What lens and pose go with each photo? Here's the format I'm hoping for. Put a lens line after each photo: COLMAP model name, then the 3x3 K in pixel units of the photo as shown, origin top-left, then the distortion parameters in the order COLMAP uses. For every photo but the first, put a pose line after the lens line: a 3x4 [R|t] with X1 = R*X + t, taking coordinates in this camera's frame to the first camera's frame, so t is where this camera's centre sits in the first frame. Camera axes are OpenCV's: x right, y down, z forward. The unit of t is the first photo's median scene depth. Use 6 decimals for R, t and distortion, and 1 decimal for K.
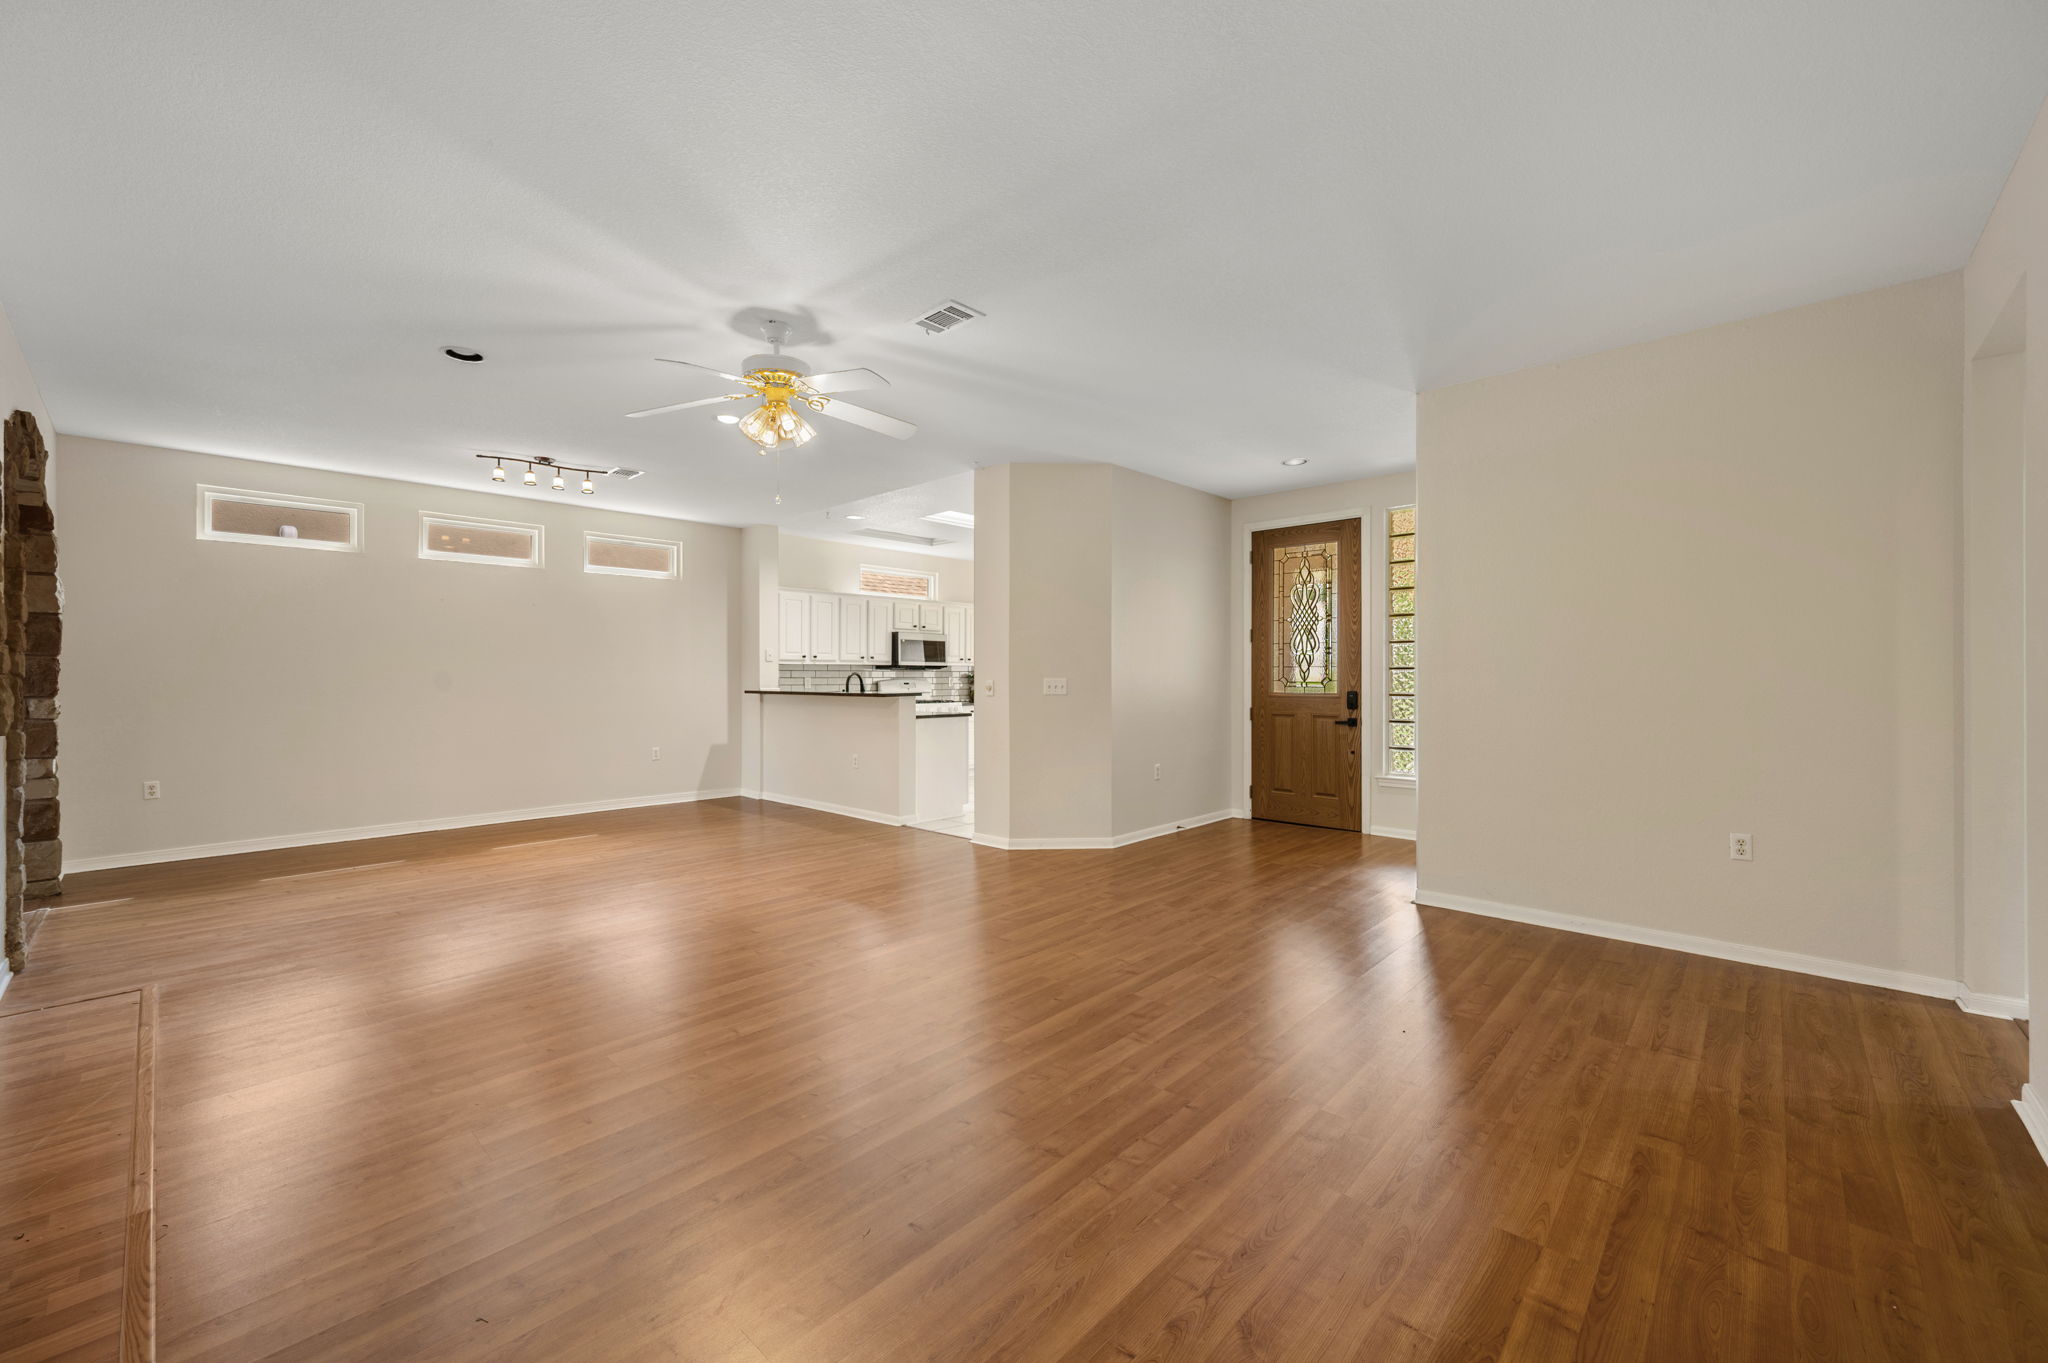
lens RADIAL K [[805.9, 0, 1023.0], [0, 805.9, 678.0], [0, 0, 1]] dist [-0.001678, 0.000255]
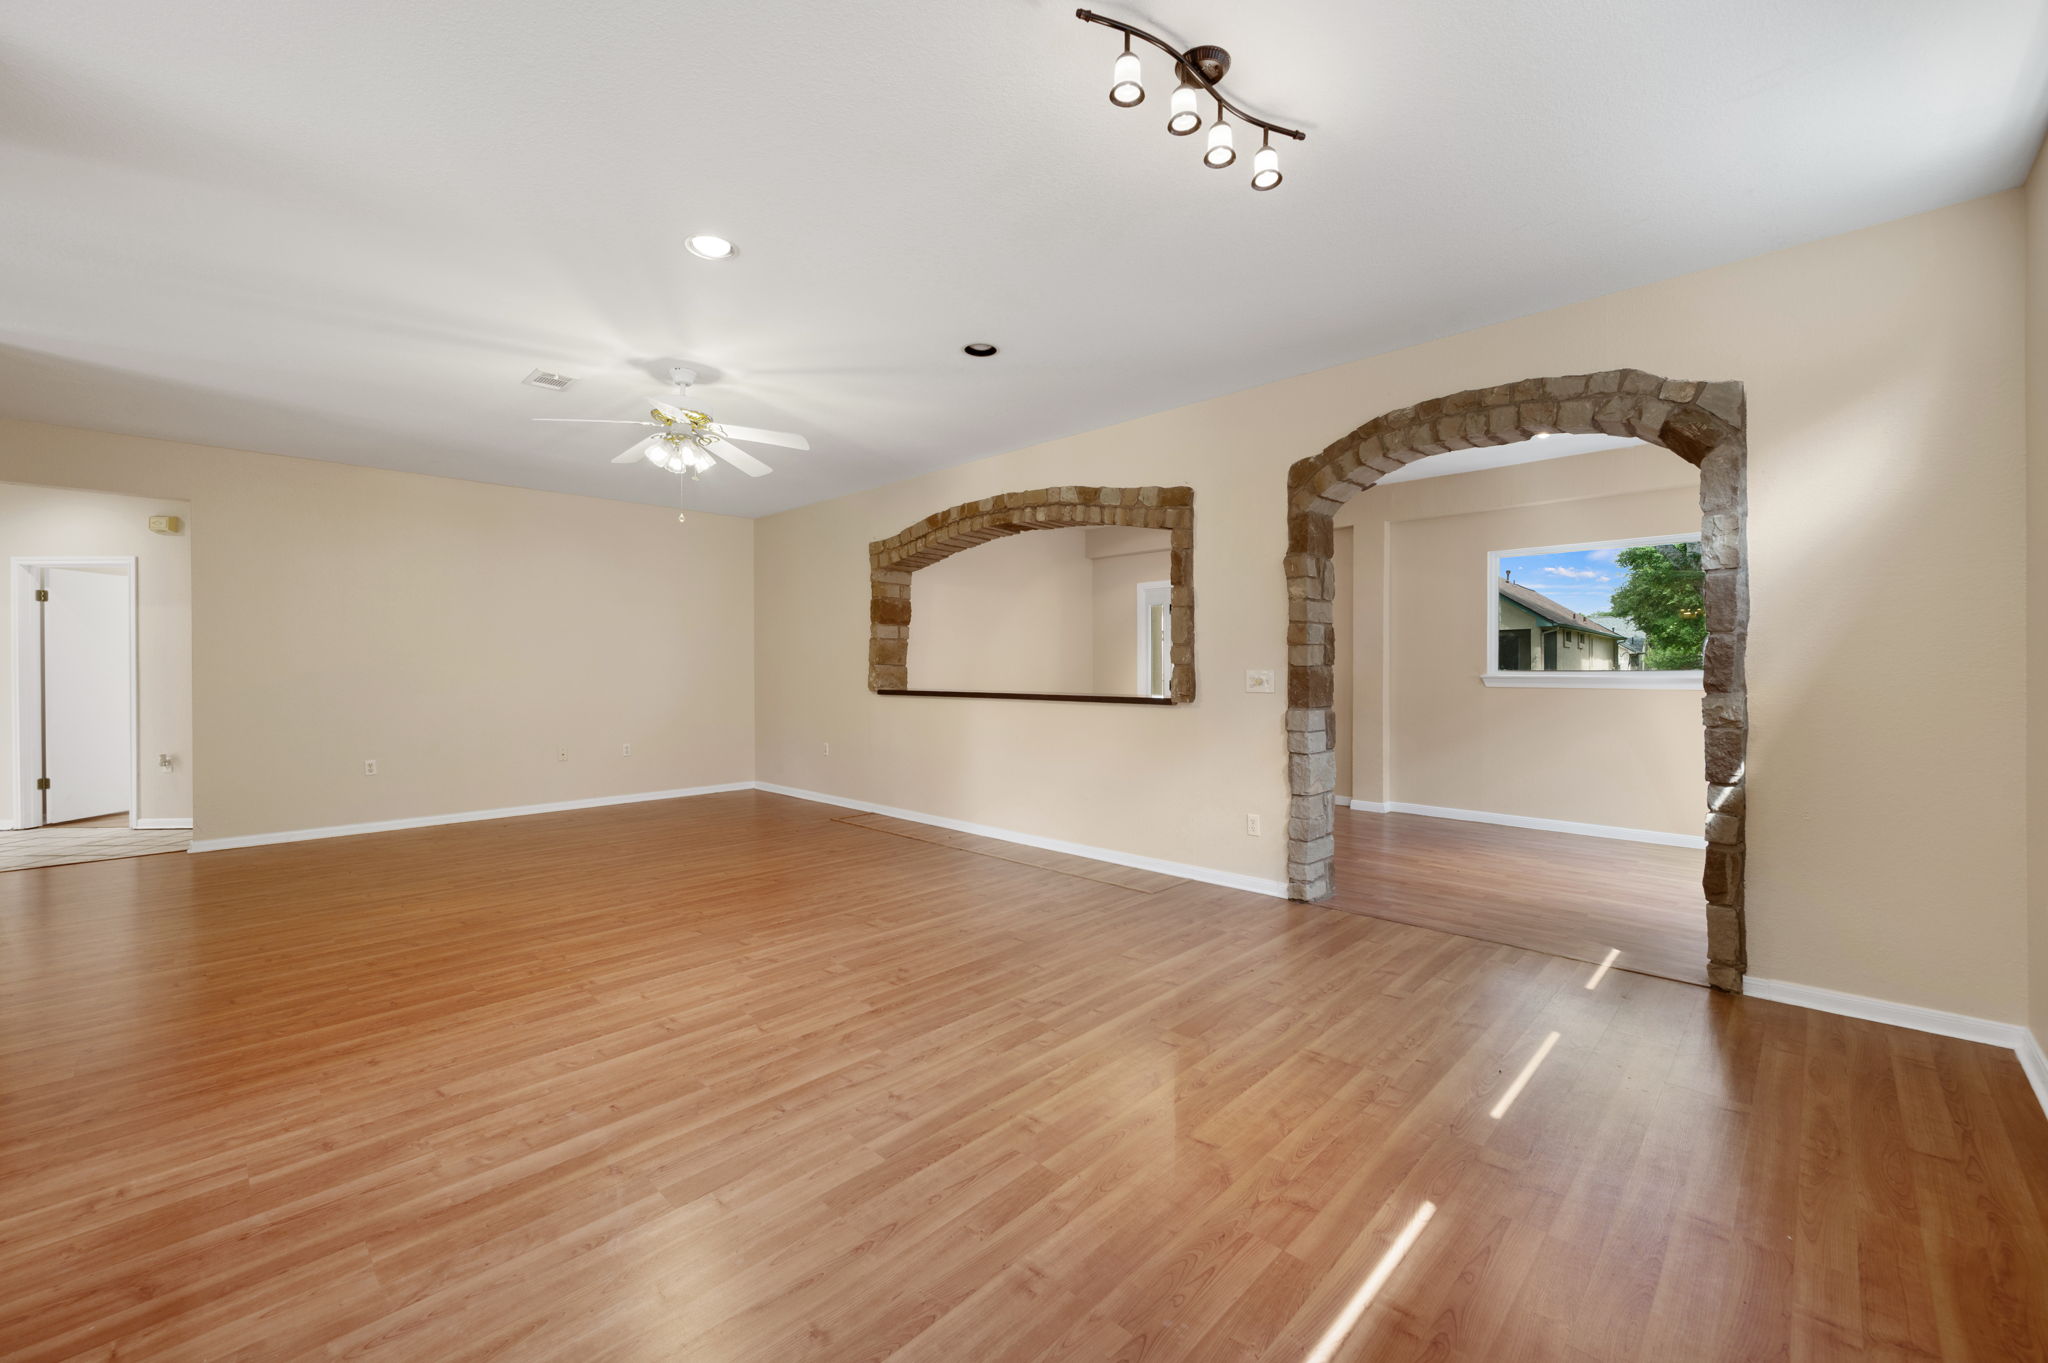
lens RADIAL K [[805.9, 0, 1031.4], [0, 805.9, 671.8], [0, 0, 1]] dist [-0.001678, 0.000255]
pose [[-0.999857, 0.004641, 0.016264, -0.507080], [0.004828, 0.999922, 0.011477, -0.004882], [-0.016209, 0.011554, -0.999802, 1.323626]]
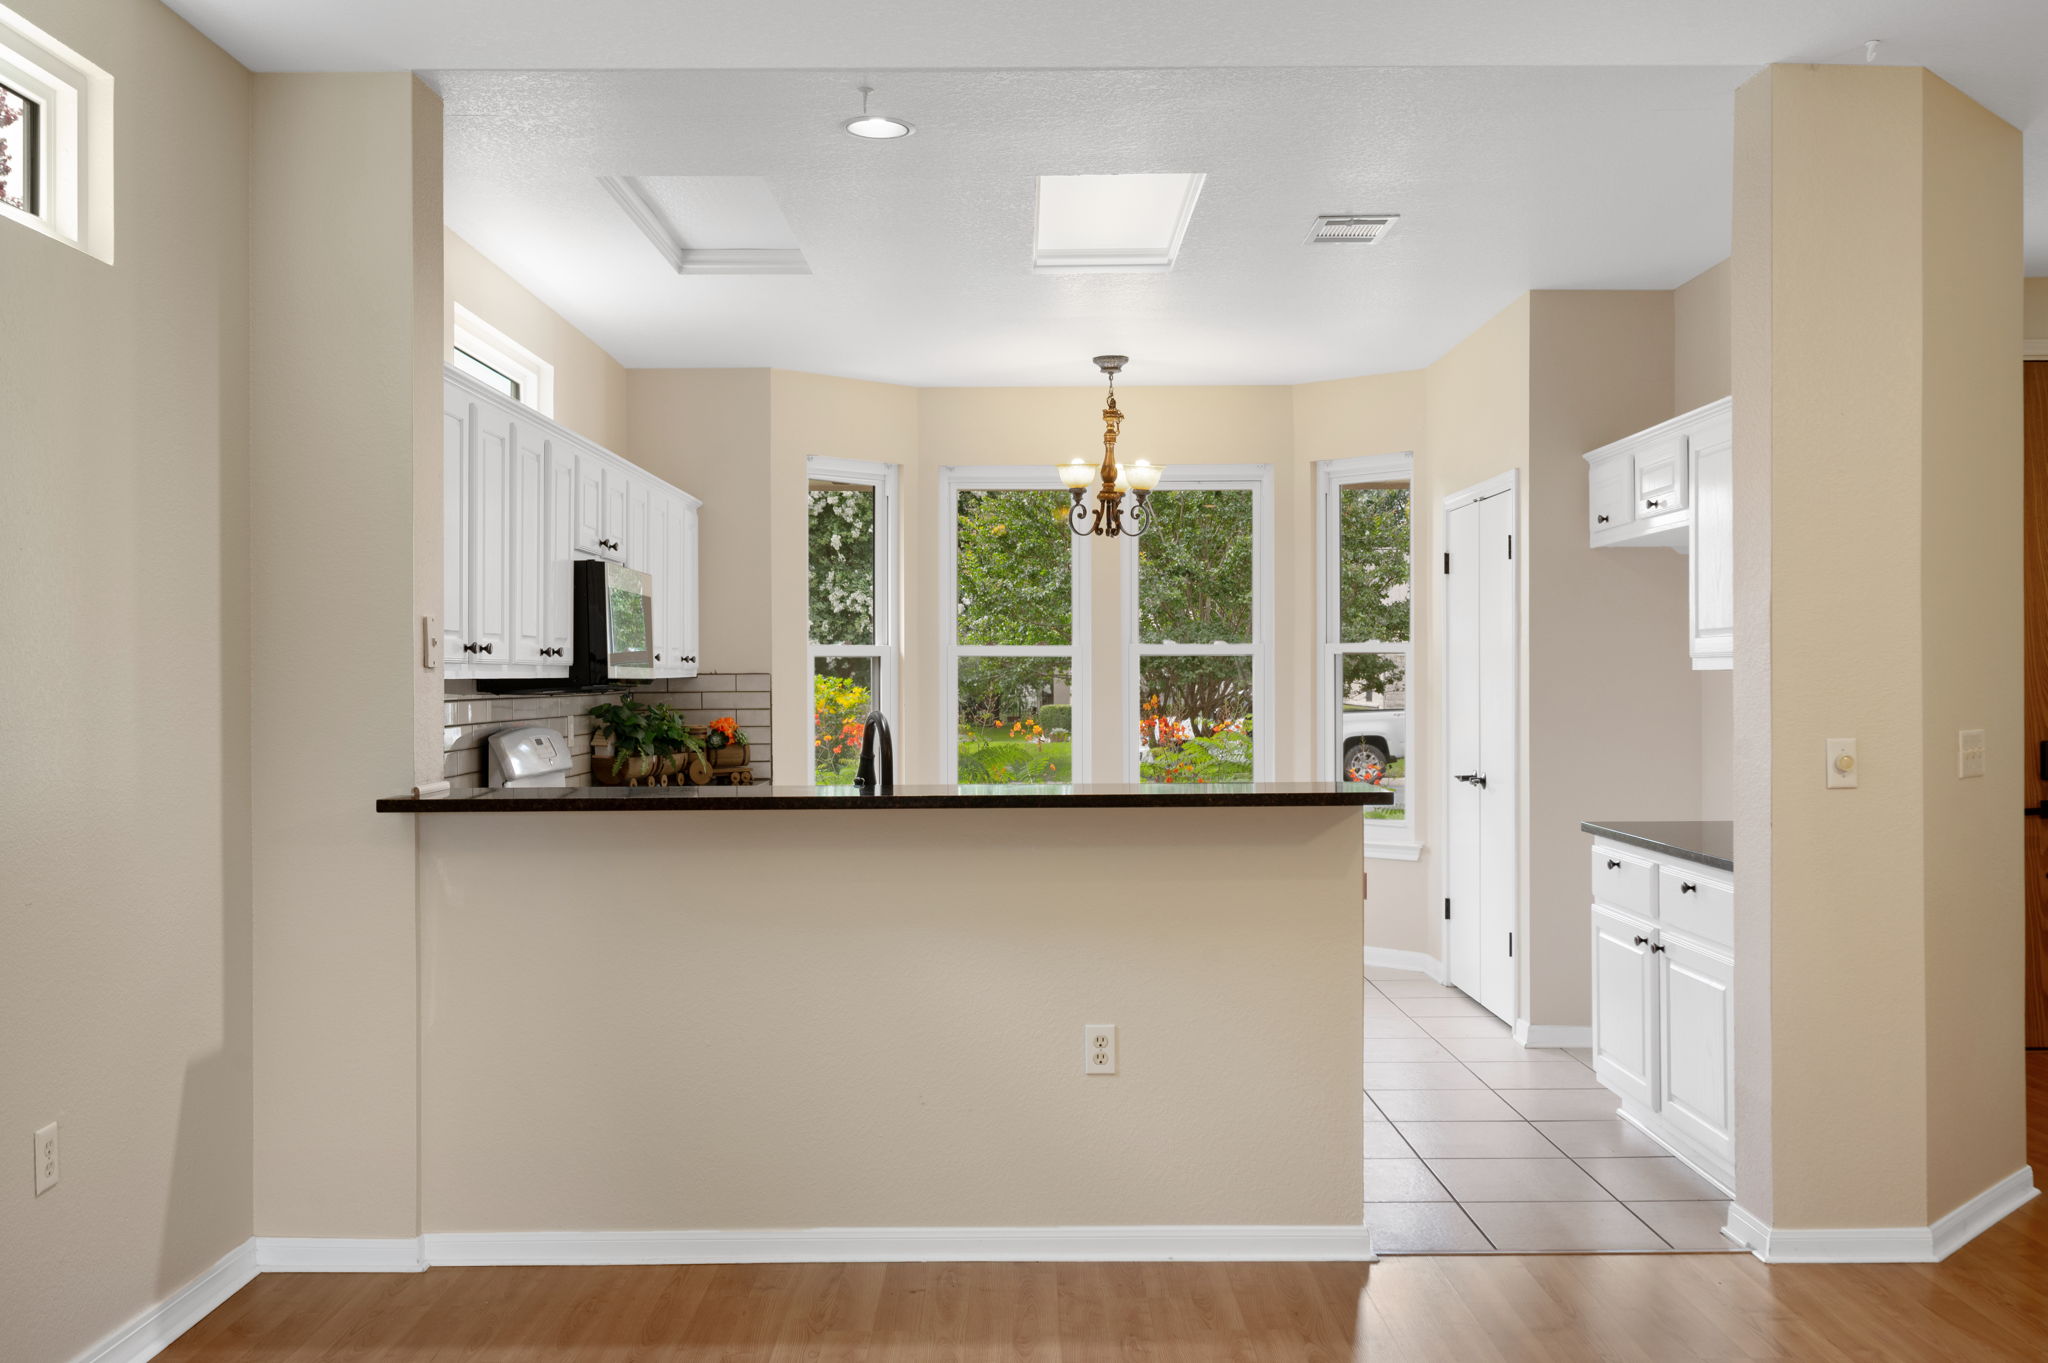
lens RADIAL K [[1808.6, 0, 1025.8], [0, 1808.6, 678.0], [0, 0, 1]] dist [0.017094, 0.001908]
pose [[0.730729, -0.004036, 0.682656, -0.773905], [0.007644, 0.999968, -0.002270, -0.022224], [-0.682625, 0.006877, 0.730736, 0.708795]]
